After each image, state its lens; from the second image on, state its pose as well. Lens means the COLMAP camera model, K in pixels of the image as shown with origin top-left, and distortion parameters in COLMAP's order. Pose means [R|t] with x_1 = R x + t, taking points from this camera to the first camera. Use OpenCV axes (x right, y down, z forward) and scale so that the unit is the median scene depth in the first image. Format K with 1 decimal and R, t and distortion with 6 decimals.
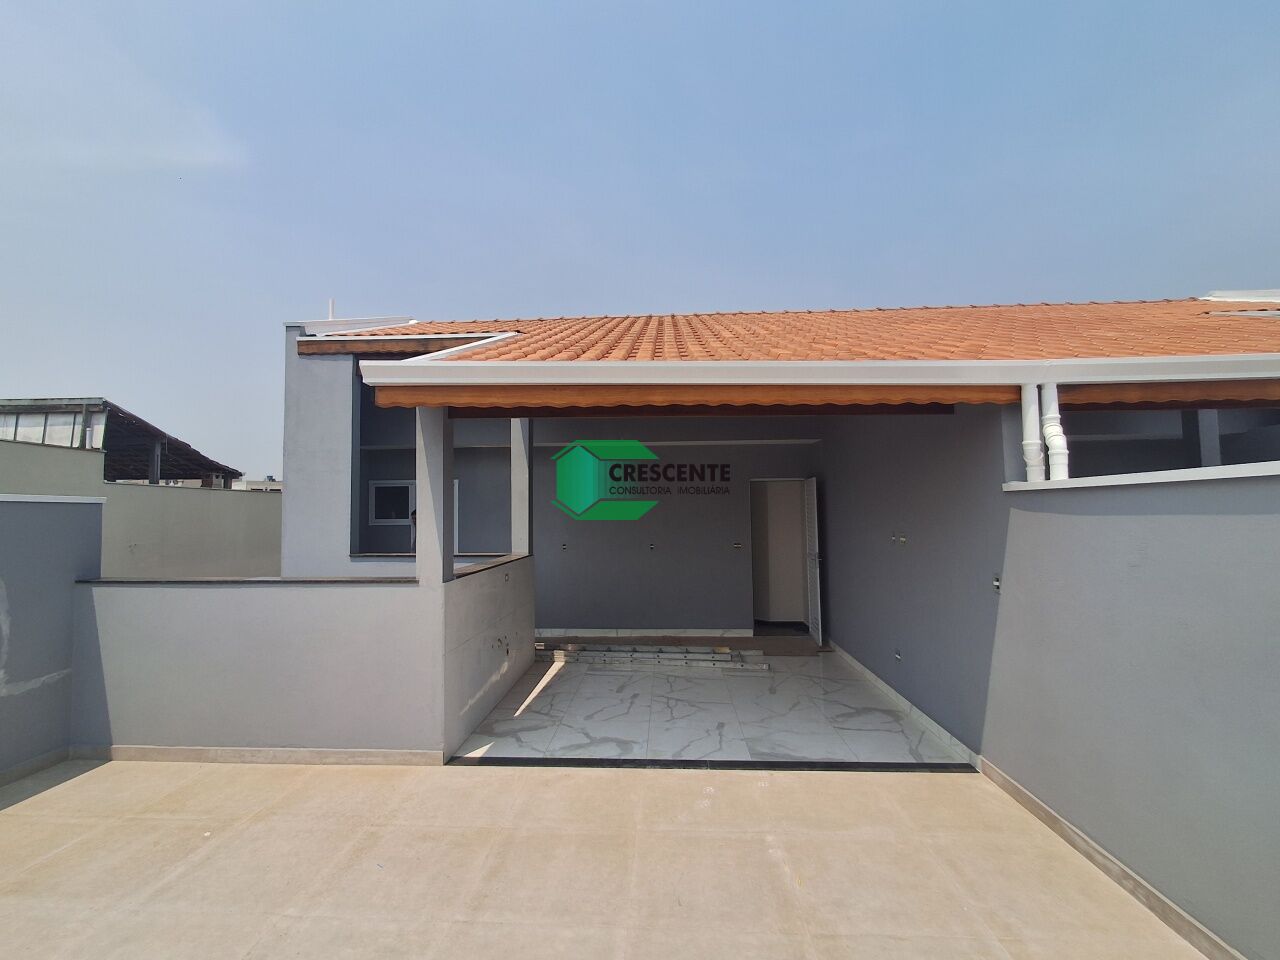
lens RADIAL K [[589.2, 0, 637.9], [0, 589.2, 486.0], [0, 0, 1]] dist [-0.008552, 0.011552]
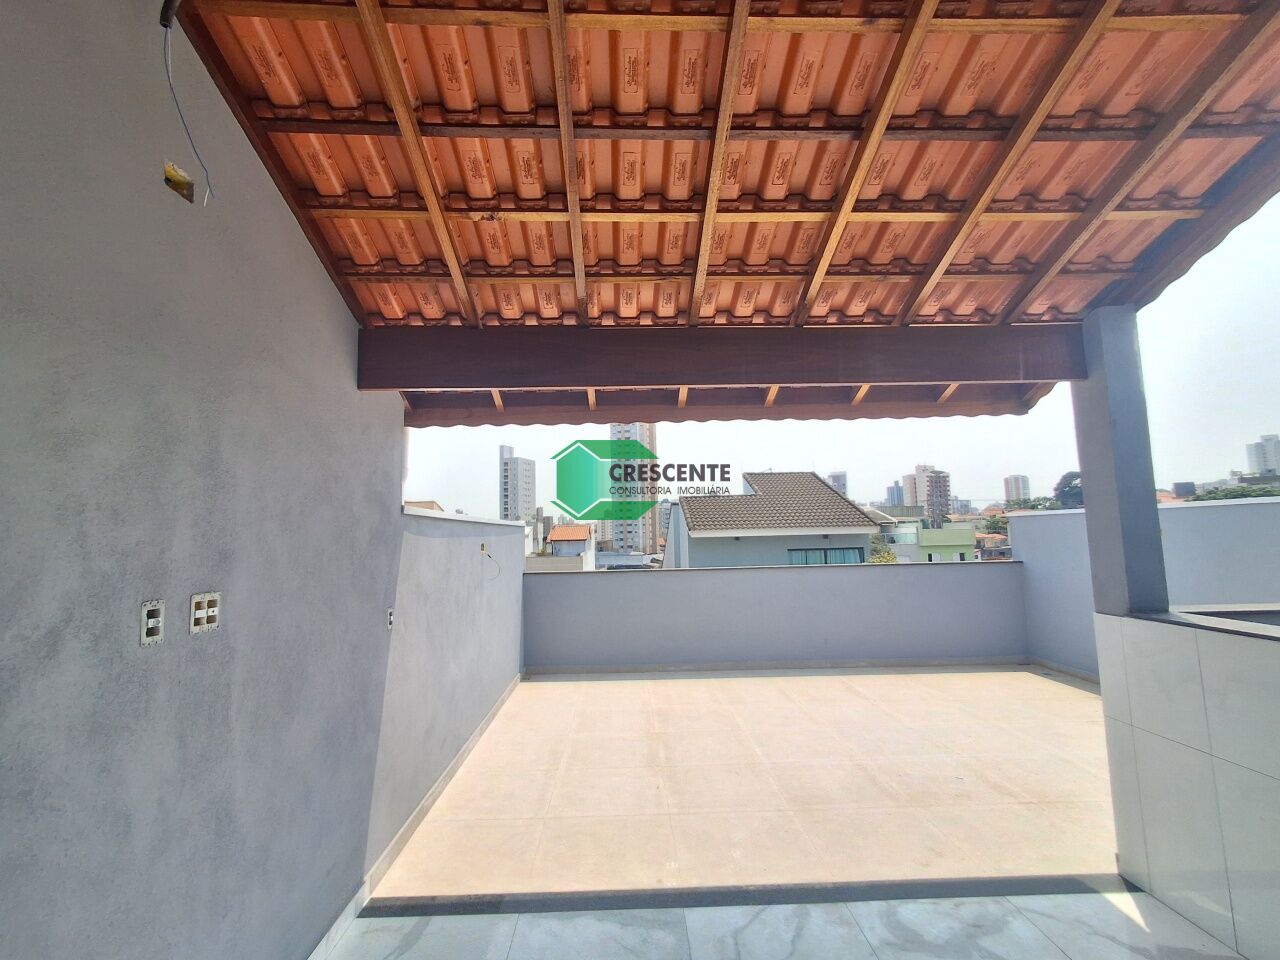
lens RADIAL K [[589.2, 0, 637.9], [0, 589.2, 486.0], [0, 0, 1]] dist [-0.008552, 0.011552]
pose [[-0.996799, 0.024646, -0.076052, 0.279616], [0.034449, 0.990862, -0.130410, 0.086746], [0.072143, -0.132612, -0.988539, 1.688714]]
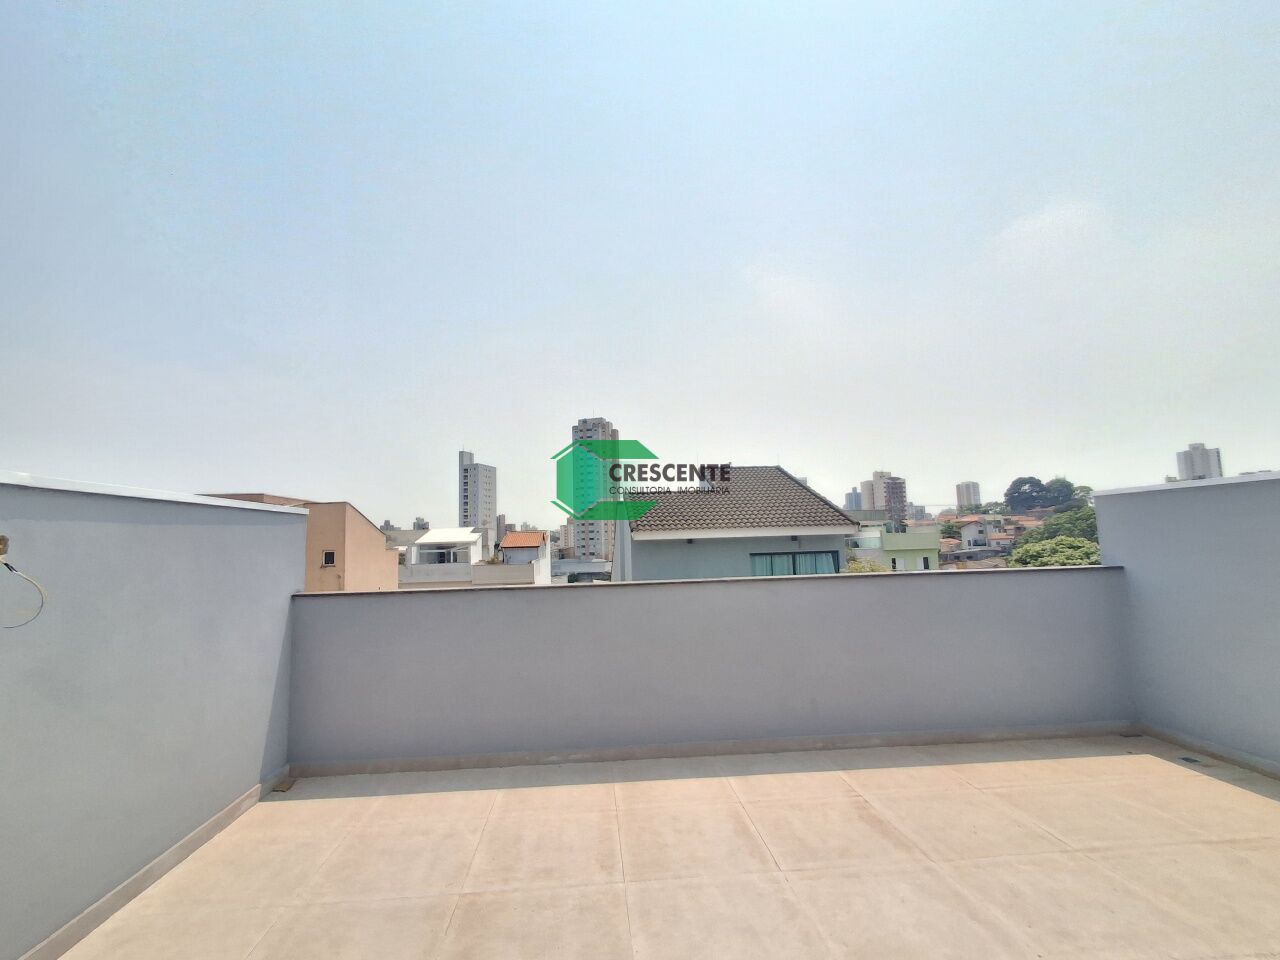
lens RADIAL K [[589.2, 0, 637.9], [0, 589.2, 486.0], [0, 0, 1]] dist [-0.008552, 0.011552]
pose [[-0.990119, 0.024171, -0.138134, 0.048944], [0.043629, 0.989243, -0.139622, 0.085275], [0.133273, -0.144269, -0.980523, 0.988776]]
